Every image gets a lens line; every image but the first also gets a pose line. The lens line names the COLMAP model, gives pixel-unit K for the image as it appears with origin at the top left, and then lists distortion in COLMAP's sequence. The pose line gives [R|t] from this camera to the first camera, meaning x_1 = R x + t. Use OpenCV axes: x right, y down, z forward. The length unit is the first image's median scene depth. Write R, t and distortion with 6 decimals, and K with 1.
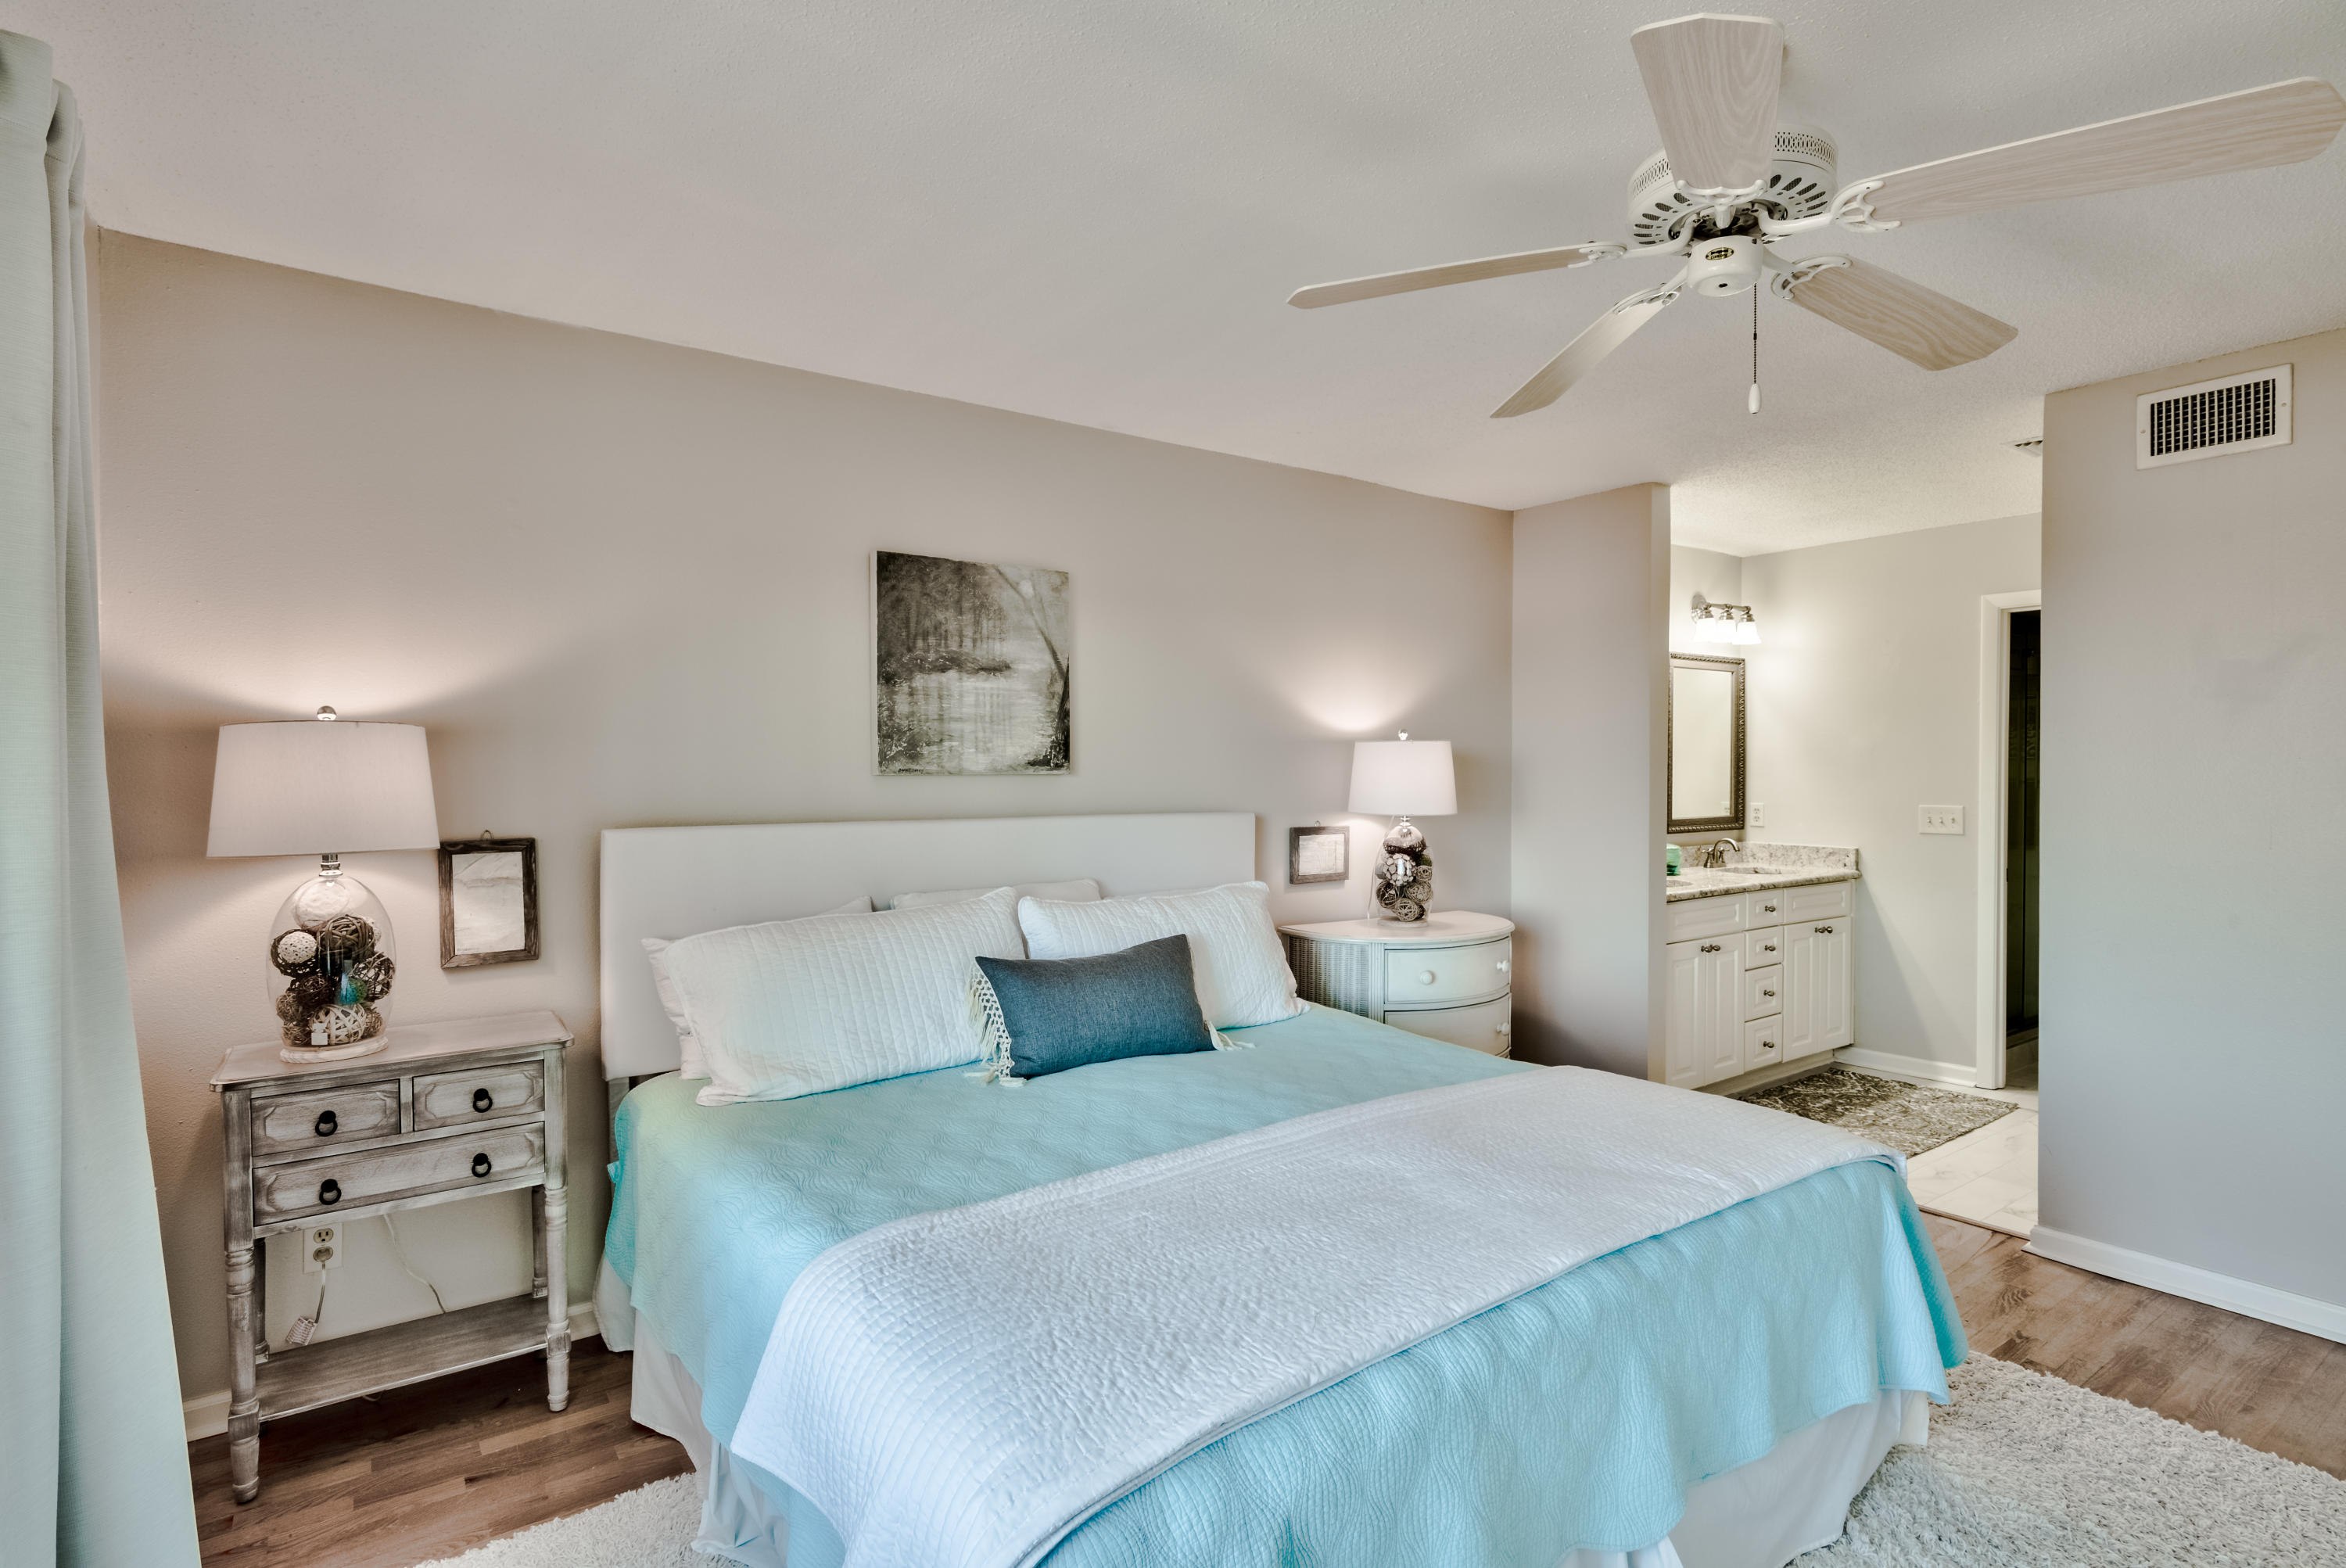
lens RADIAL K [[1145.1, 0, 1178.2], [0, 1145.1, 780.3], [0, 0, 1]] dist [-0.001724, 0.000527]
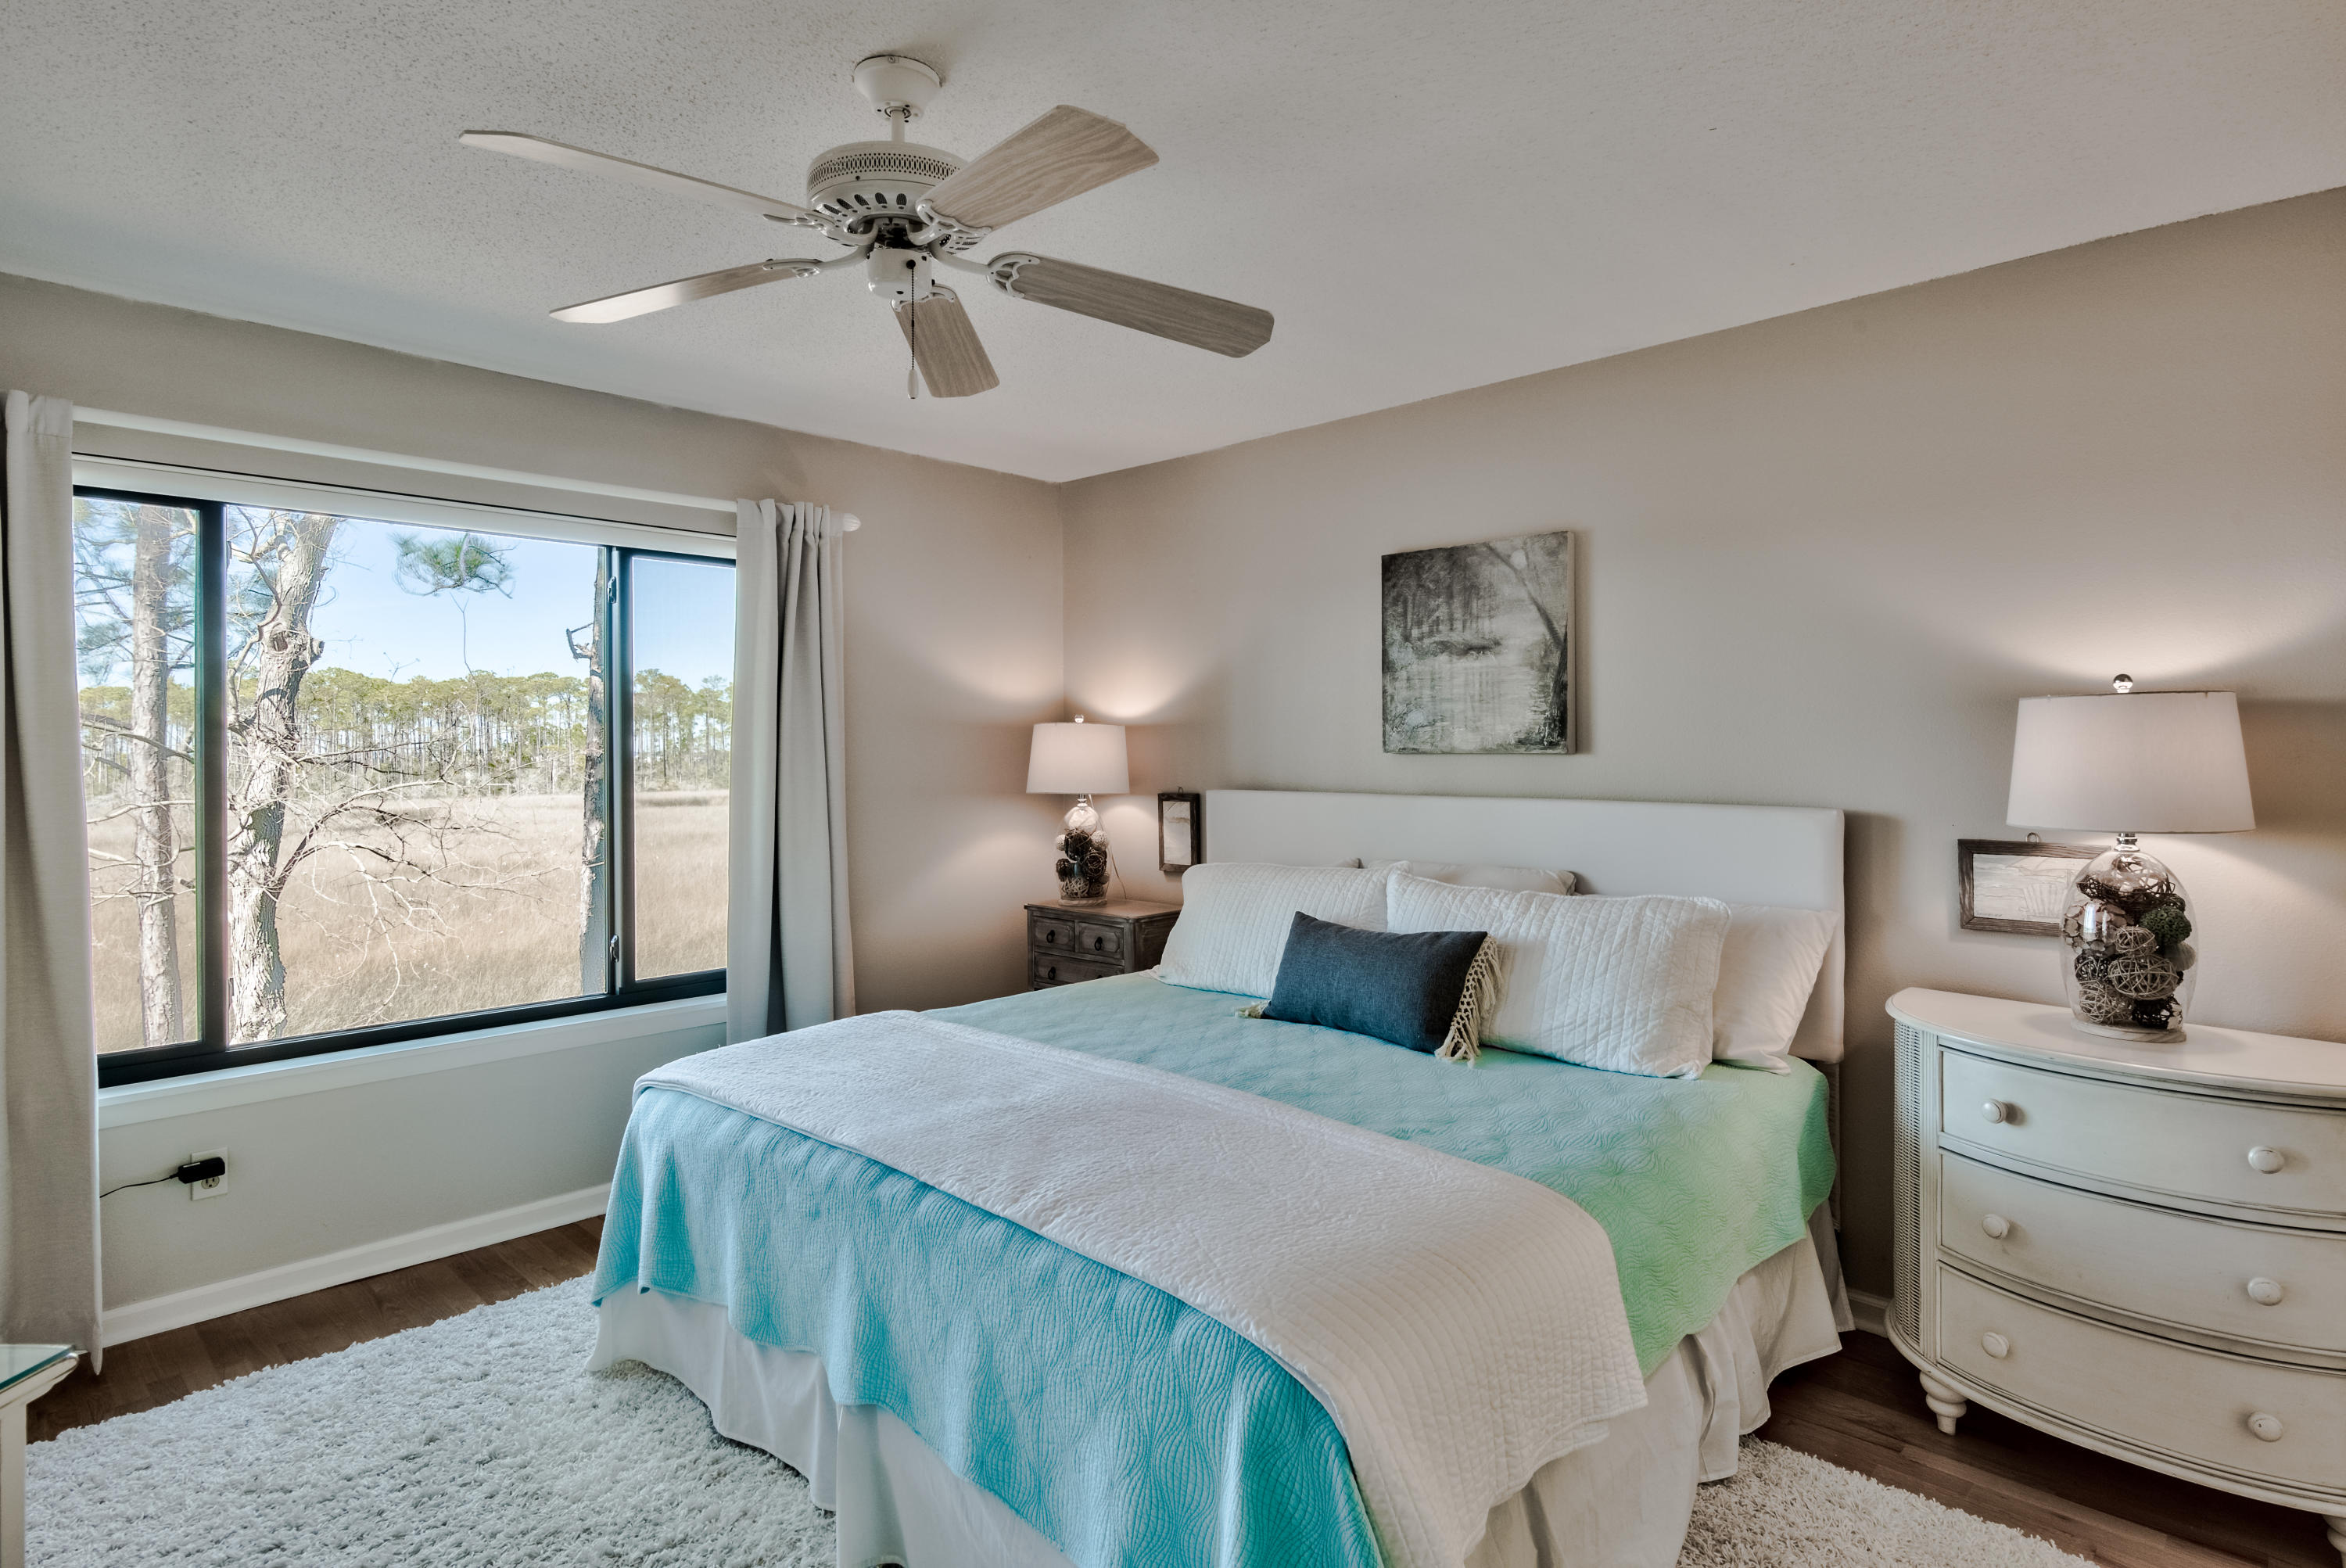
lens RADIAL K [[1195.2, 0, 1122.4], [0, 1195.2, 752.4], [0, 0, 1]] dist [0.005943, 0.000184]
pose [[0.170219, 0.004628, -0.985395, 0.791206], [-0.005270, 0.999979, 0.003787, -0.008022], [0.985392, 0.004548, 0.170239, 0.500272]]
